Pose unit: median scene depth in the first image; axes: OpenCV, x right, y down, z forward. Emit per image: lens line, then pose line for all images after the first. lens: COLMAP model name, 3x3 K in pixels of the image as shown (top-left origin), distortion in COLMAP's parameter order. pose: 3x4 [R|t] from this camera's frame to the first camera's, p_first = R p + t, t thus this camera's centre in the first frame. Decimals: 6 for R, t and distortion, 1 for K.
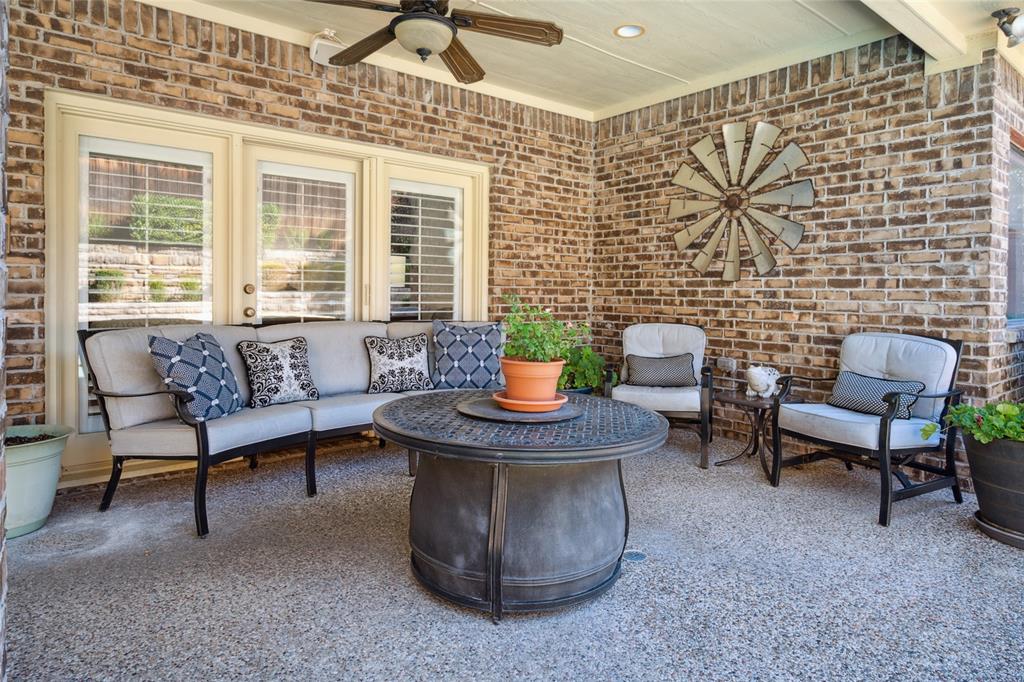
lens RADIAL K [[604.6, 0, 512.2], [0, 604.6, 291.3], [0, 0, 1]] dist [-0.000827, -0.000383]
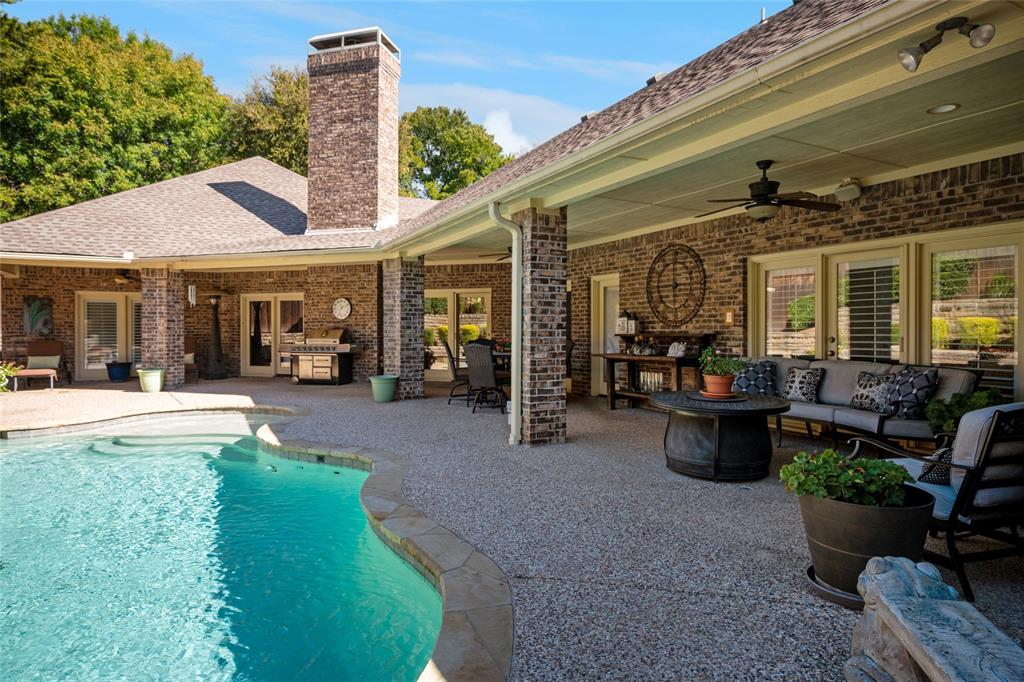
lens RADIAL K [[586.0, 0, 517.2], [0, 586.0, 331.1], [0, 0, 1]] dist [0.002971, 0.000402]
pose [[-0.201572, -0.011189, -0.979410, 1.253392], [-0.011333, 0.999894, -0.009090, -0.003801], [0.979408, 0.009267, -0.201677, 0.418112]]
